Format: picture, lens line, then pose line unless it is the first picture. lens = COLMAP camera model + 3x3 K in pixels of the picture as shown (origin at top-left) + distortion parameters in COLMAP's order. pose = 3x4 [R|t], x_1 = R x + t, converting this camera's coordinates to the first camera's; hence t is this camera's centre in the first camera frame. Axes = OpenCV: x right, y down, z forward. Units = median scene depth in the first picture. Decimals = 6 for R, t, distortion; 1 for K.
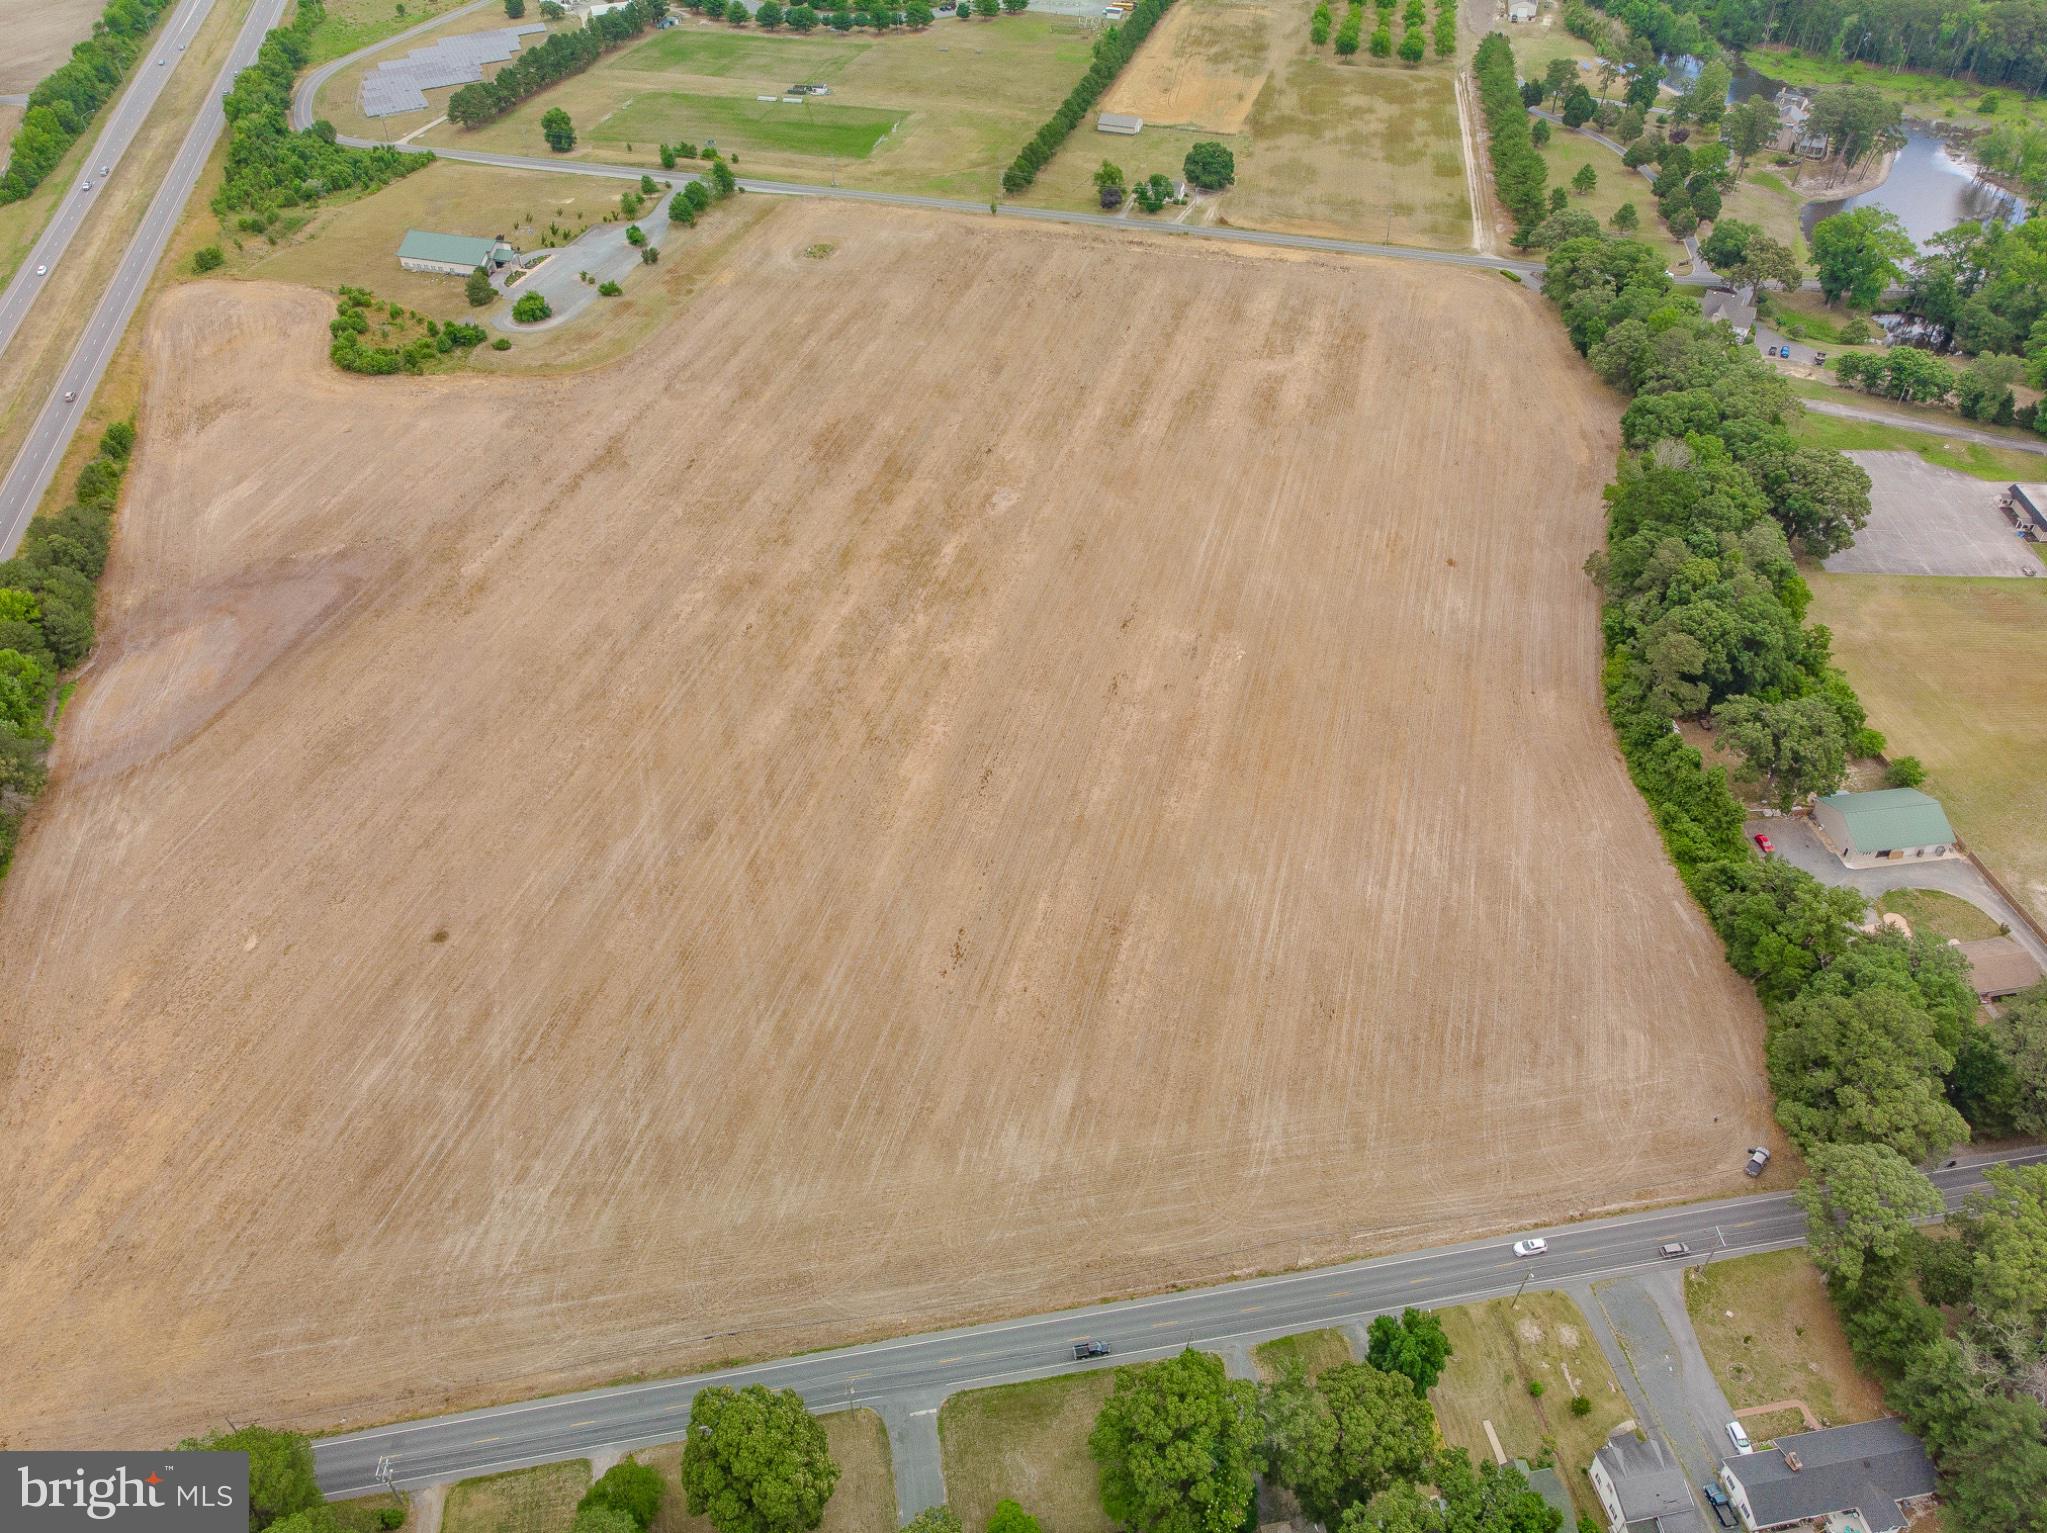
lens RADIAL K [[1517.6, 0, 1024.6], [0, 1517.6, 756.7], [0, 0, 1]] dist [-0.023398, 0.037571]
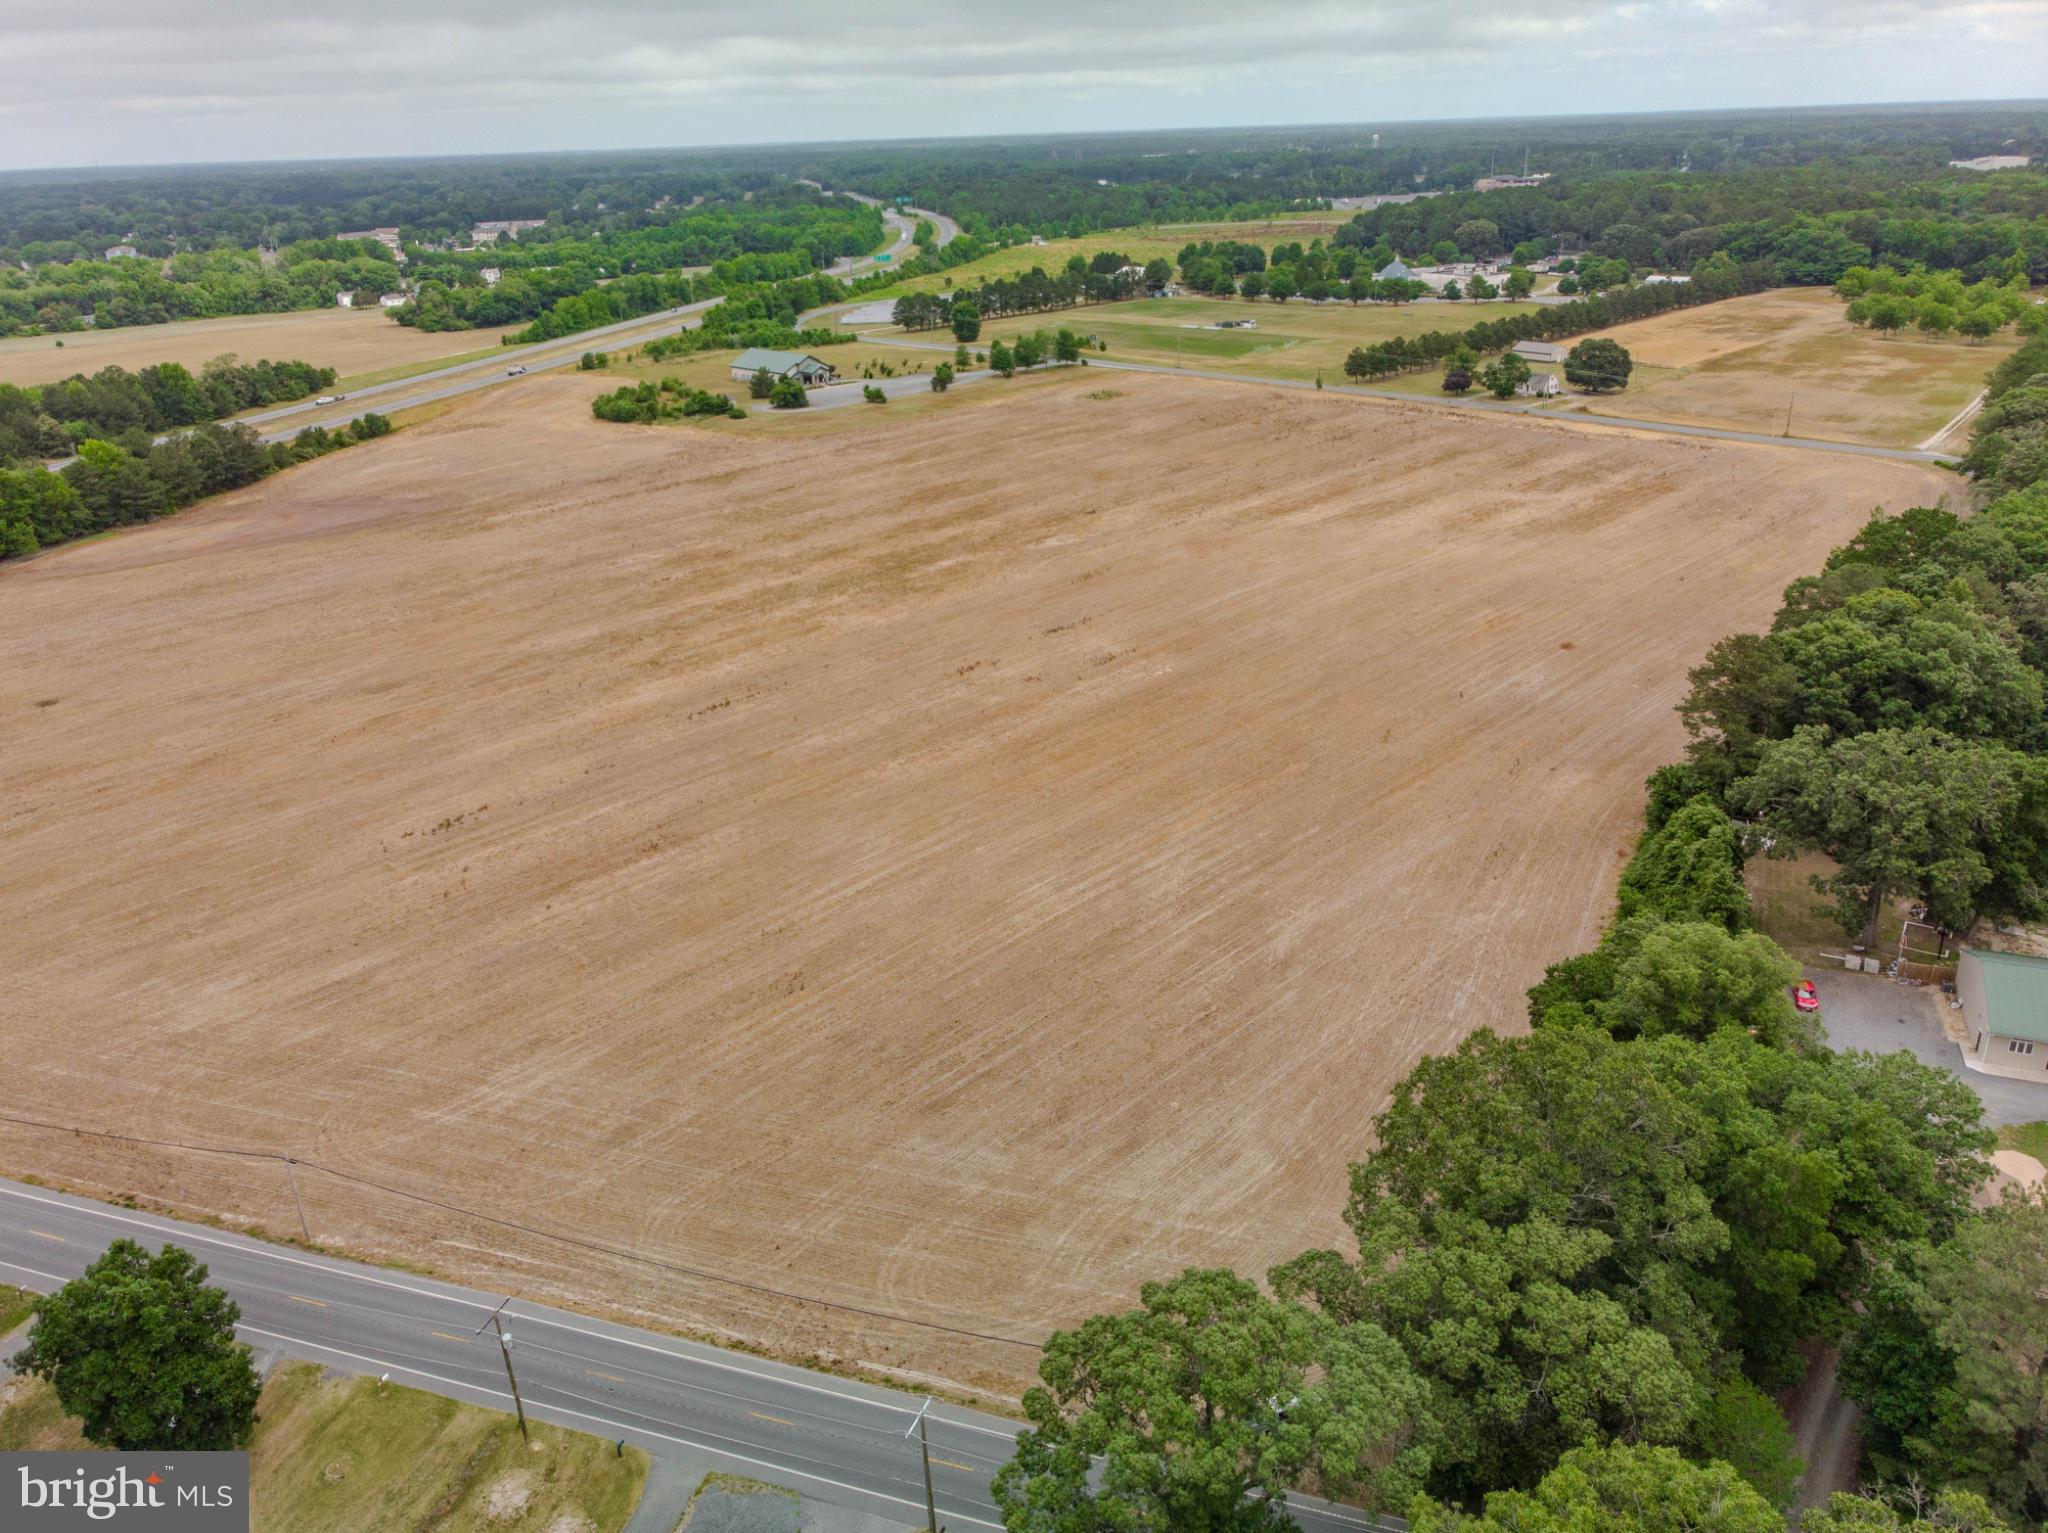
lens RADIAL K [[1528.2, 0, 1024.0], [0, 1528.2, 766.5], [0, 0, 1]] dist [-0.020398, 0.040638]
pose [[0.880523, 0.171674, -0.441822, 0.382688], [-0.295751, 0.927394, -0.229066, 0.144979], [0.370419, 0.332367, 0.867365, 0.360958]]
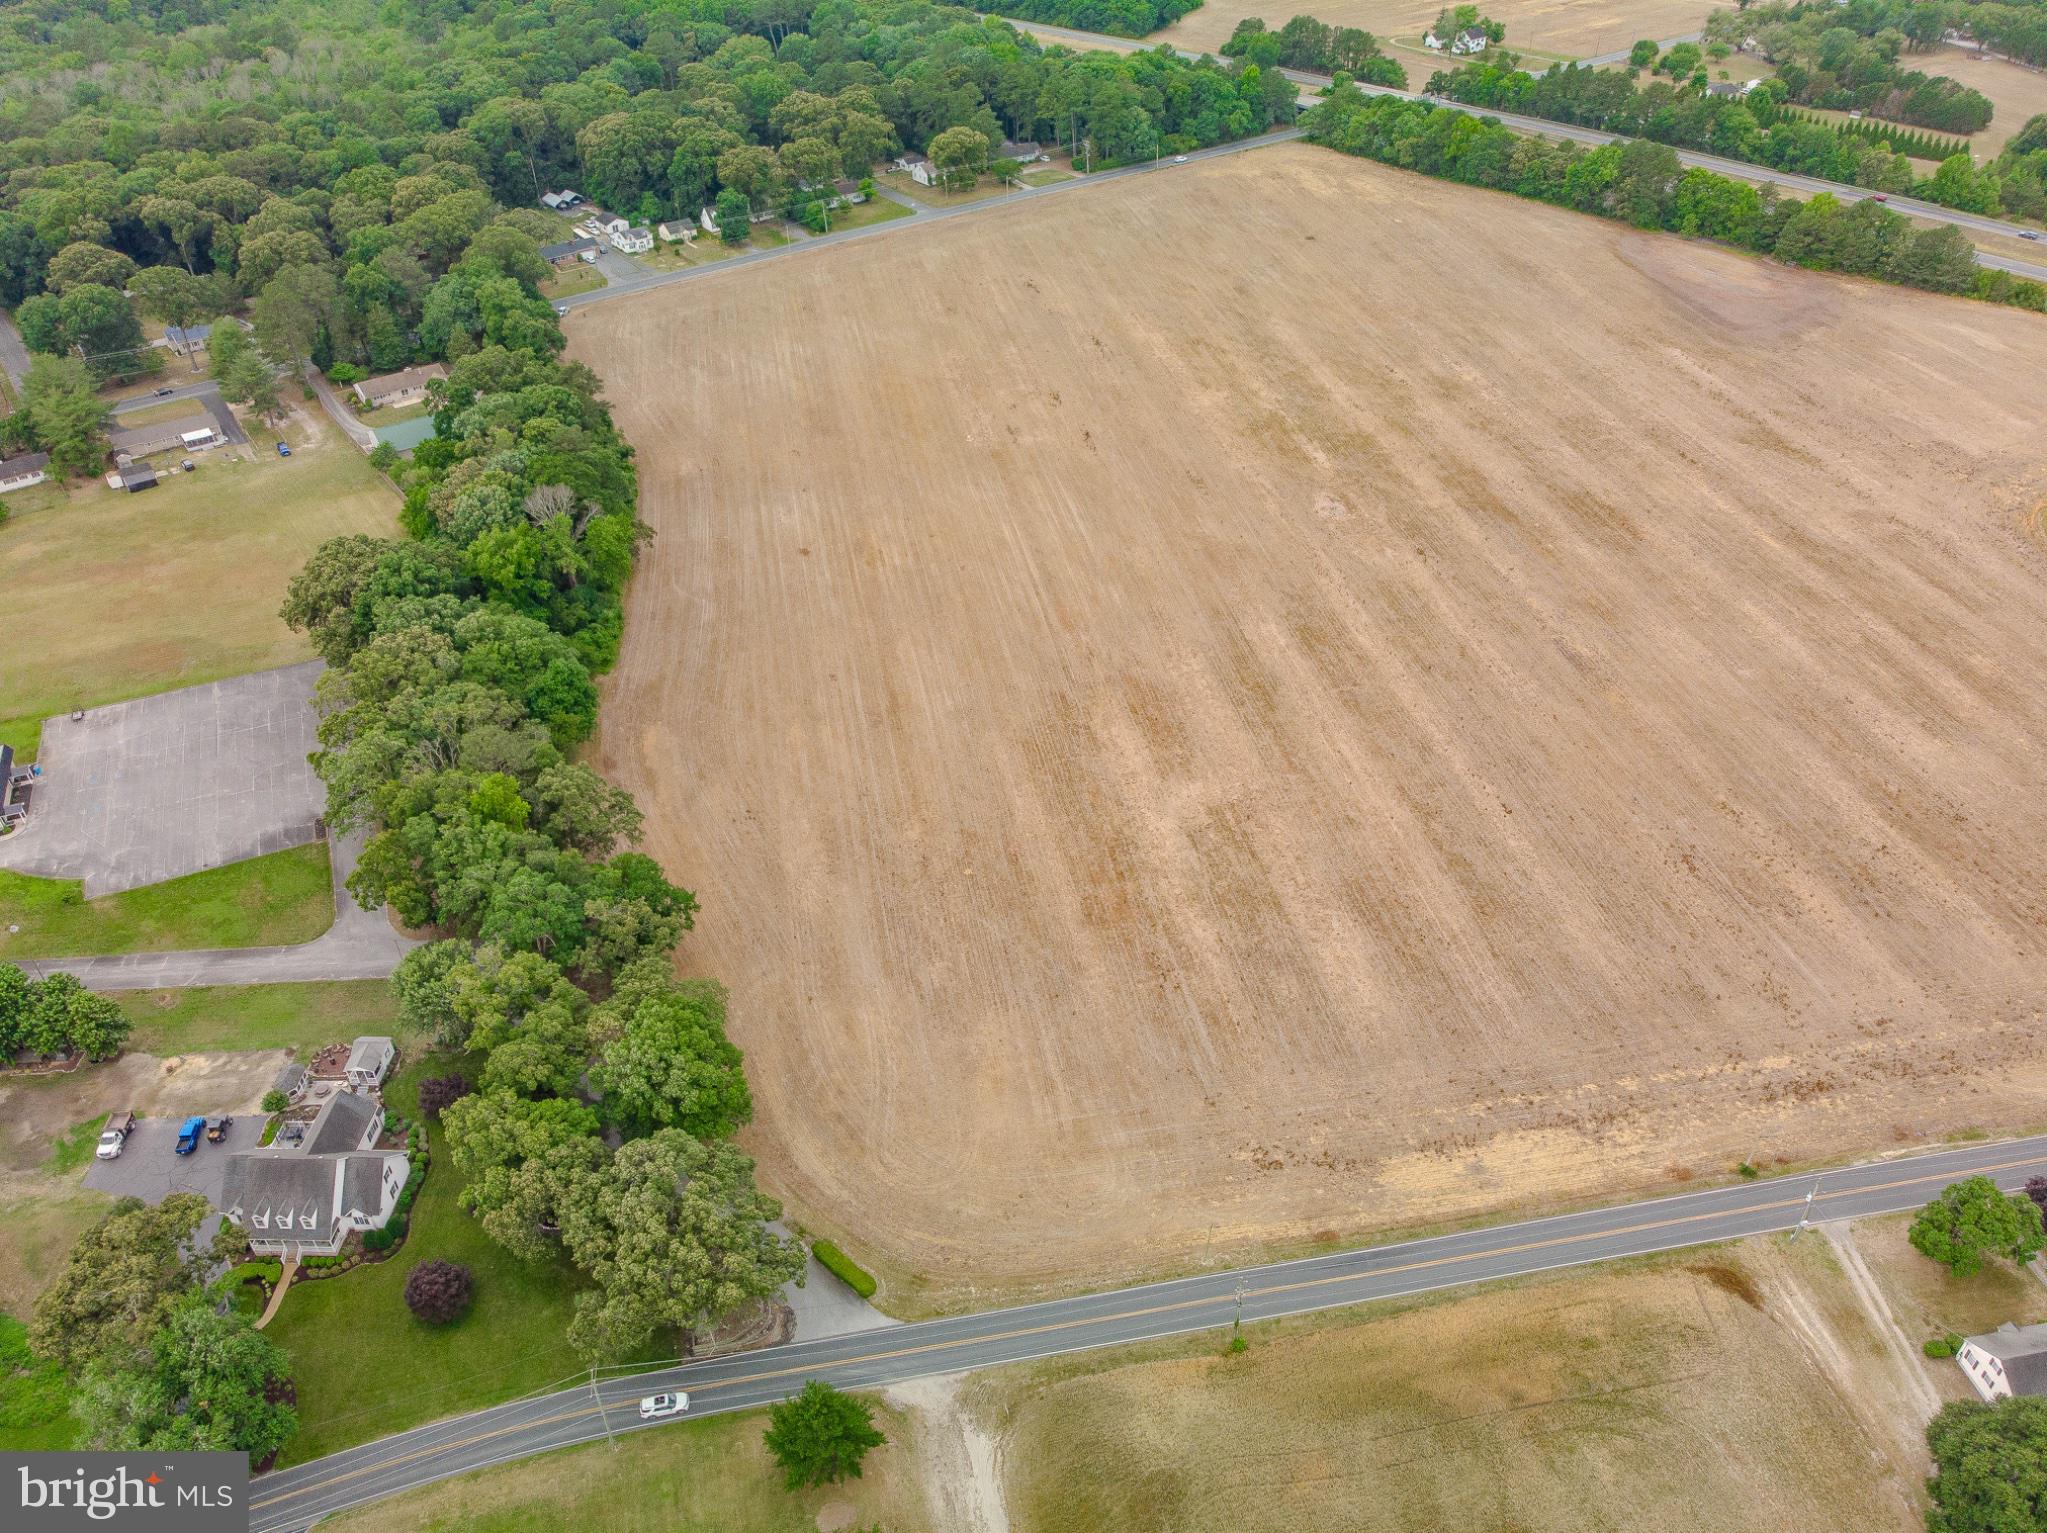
lens RADIAL K [[1517.6, 0, 1024.6], [0, 1517.6, 756.7], [0, 0, 1]] dist [-0.023398, 0.037571]
pose [[-0.894202, 0.290520, -0.340589, 0.505729], [-0.267666, 0.262861, 0.926962, -0.944204], [0.358829, 0.920055, -0.157288, 1.310511]]
